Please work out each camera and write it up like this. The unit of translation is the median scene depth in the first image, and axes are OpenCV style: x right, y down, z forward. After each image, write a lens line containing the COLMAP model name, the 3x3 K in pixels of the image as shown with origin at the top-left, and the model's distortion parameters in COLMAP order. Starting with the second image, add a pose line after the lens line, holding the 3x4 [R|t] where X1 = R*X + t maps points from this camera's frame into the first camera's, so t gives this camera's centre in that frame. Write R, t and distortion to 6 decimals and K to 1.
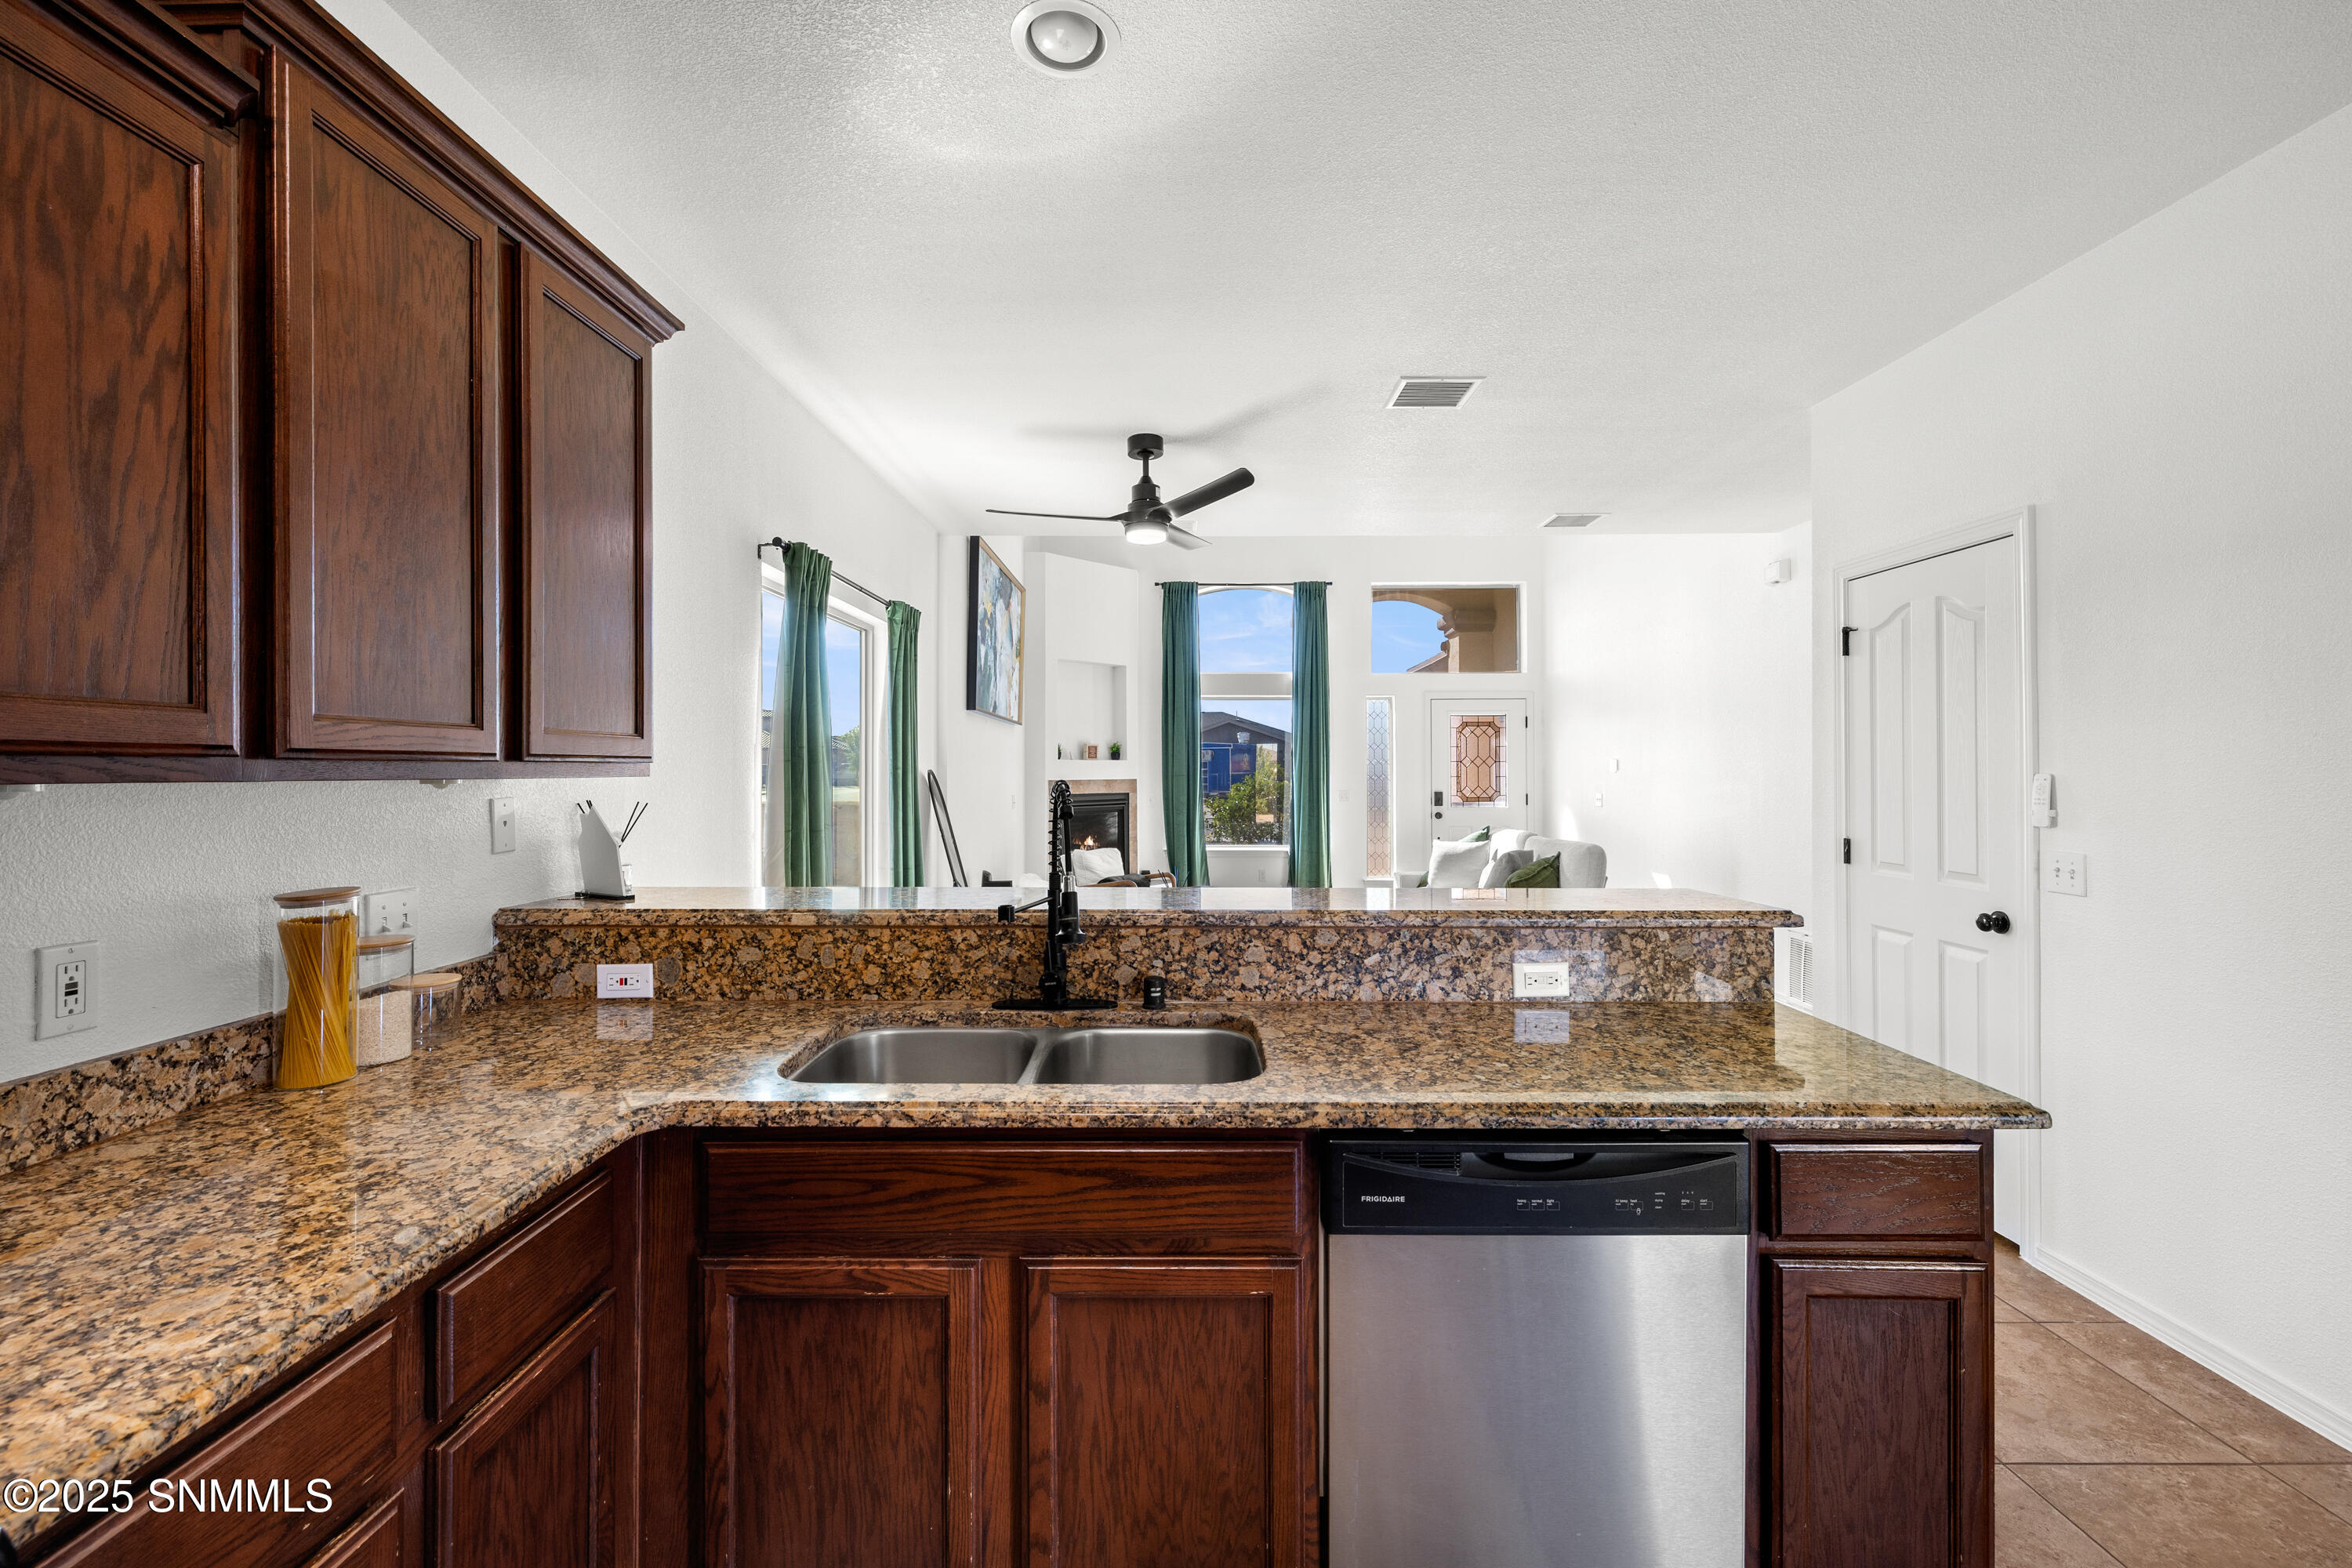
lens RADIAL K [[991.6, 0, 1176.8], [0, 991.6, 764.5], [0, 0, 1]] dist [-0.002009, 0.000709]
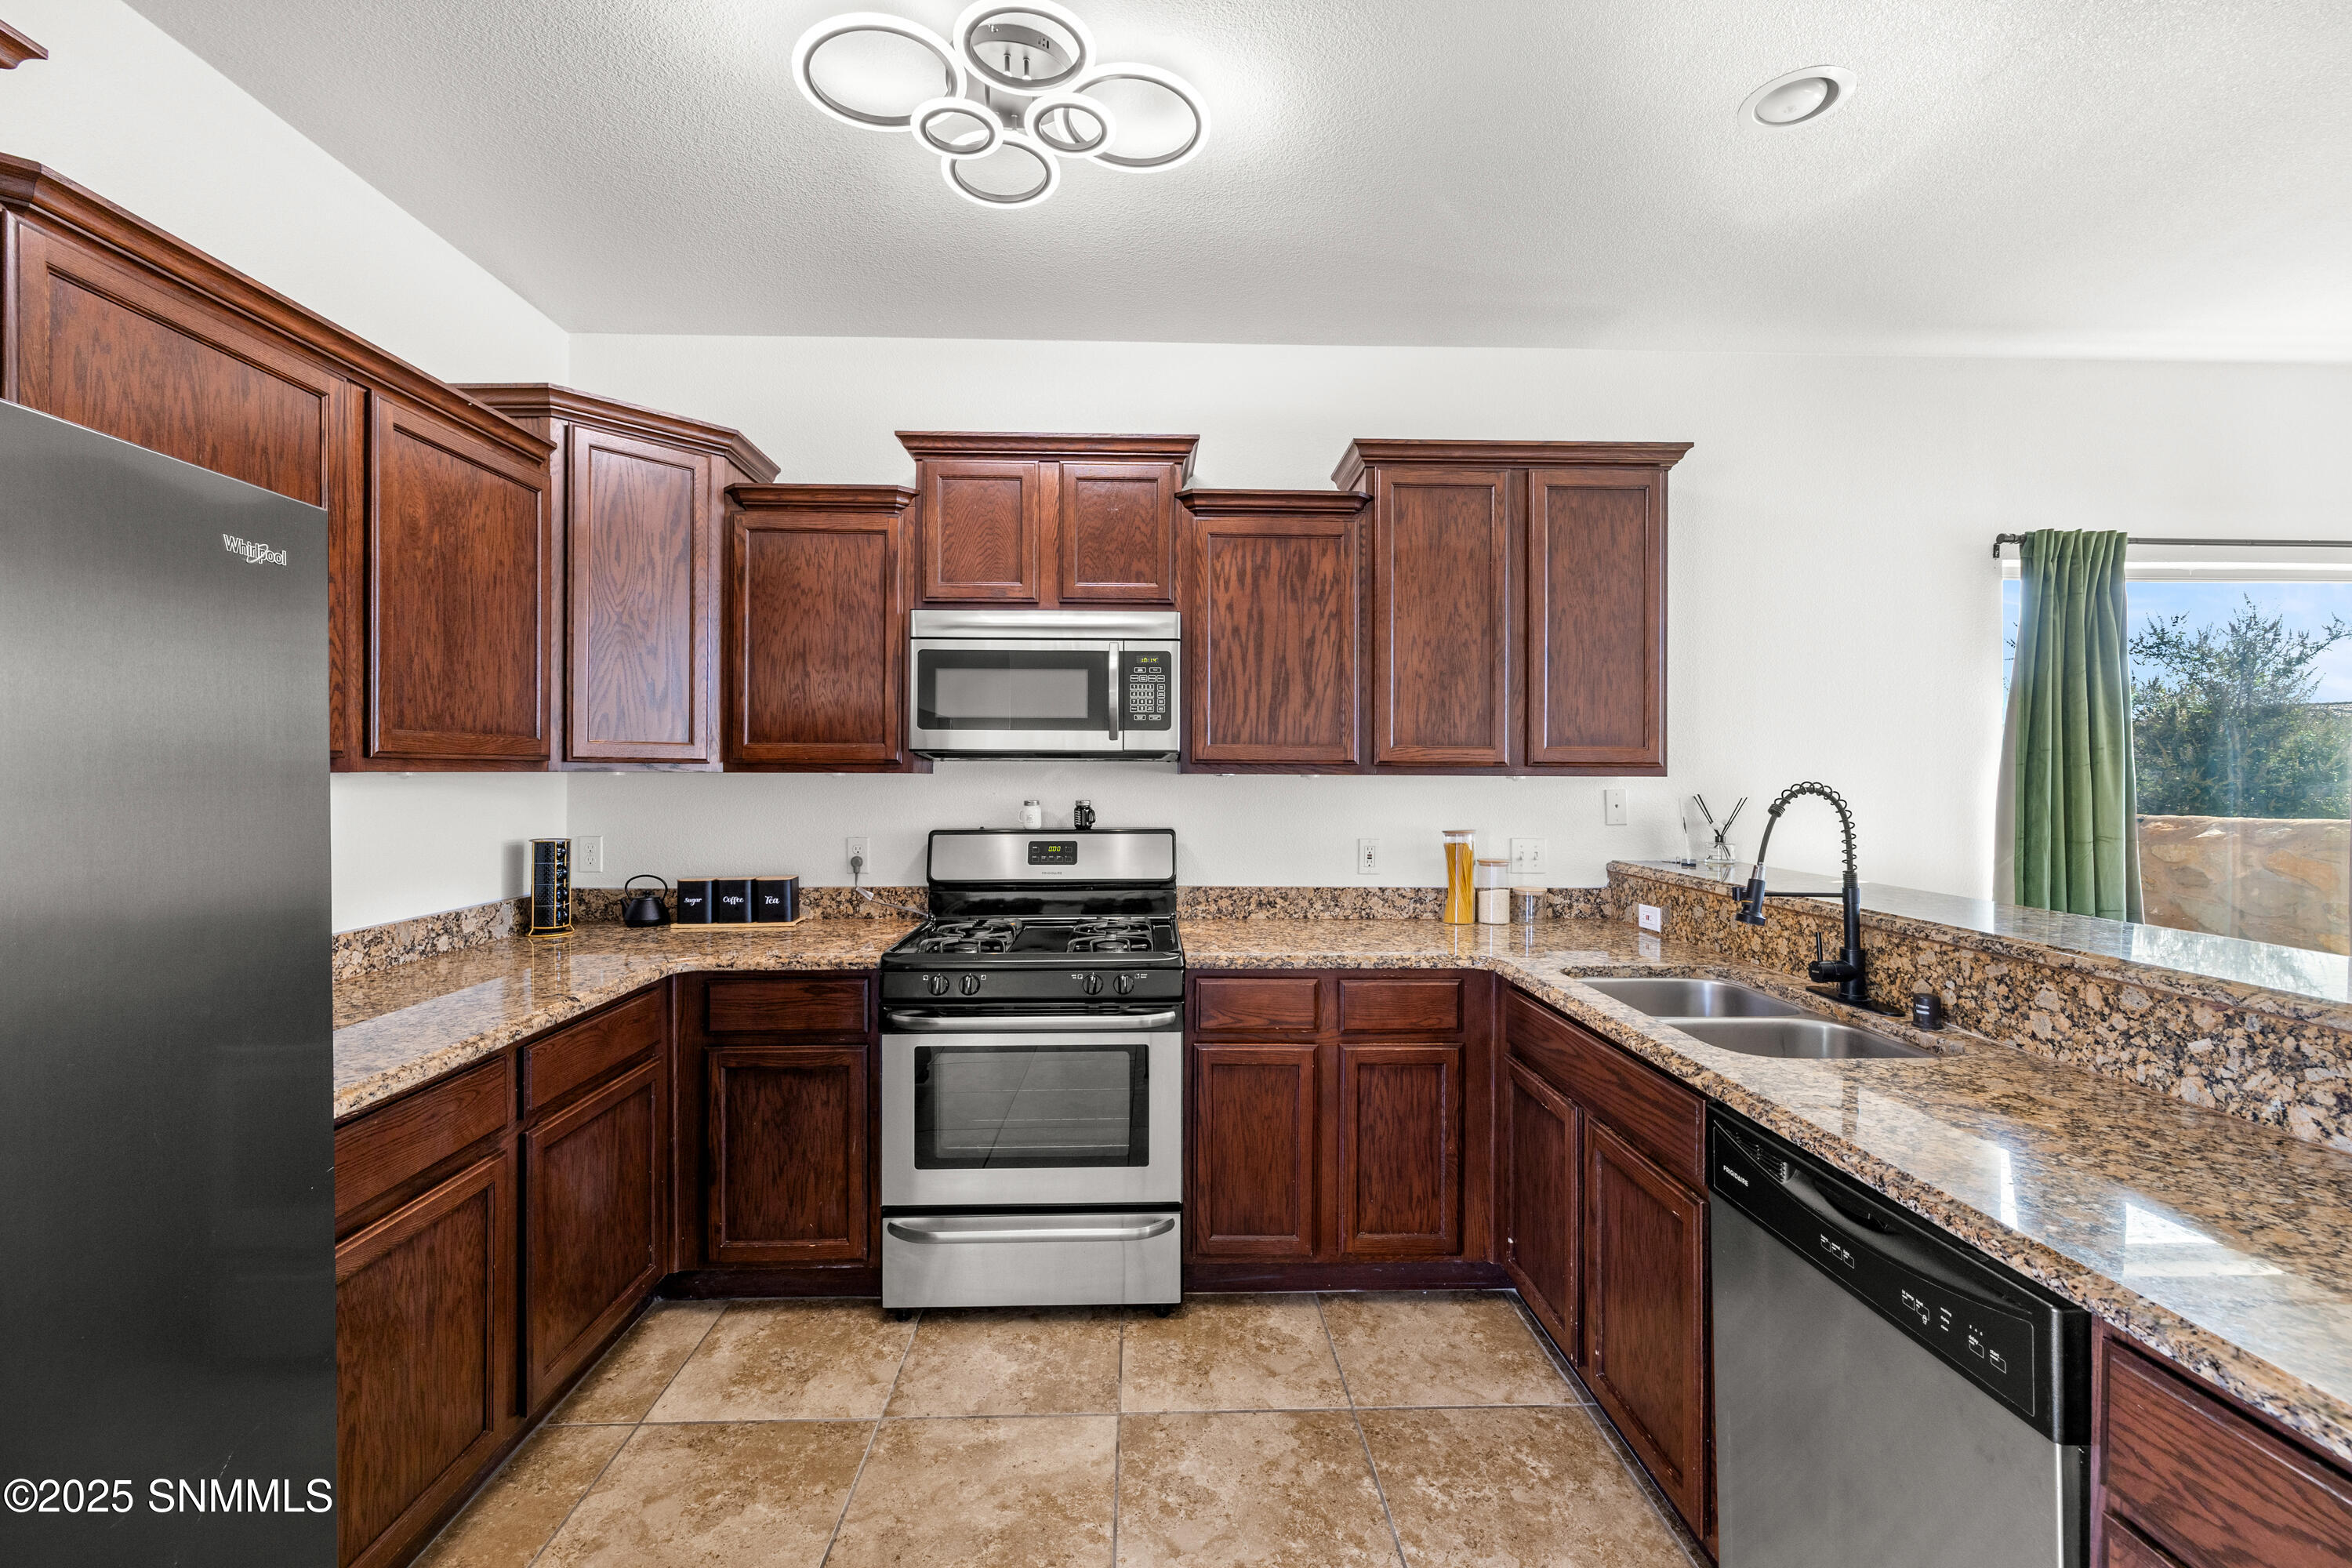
lens RADIAL K [[991.6, 0, 1176.9], [0, 991.6, 773.8], [0, 0, 1]] dist [-0.002009, 0.000709]
pose [[0.042184, 0.004217, -0.999101, 0.864257], [-0.001172, 0.999991, 0.004171, 0.002824], [0.999109, 0.000995, 0.042189, 0.248704]]
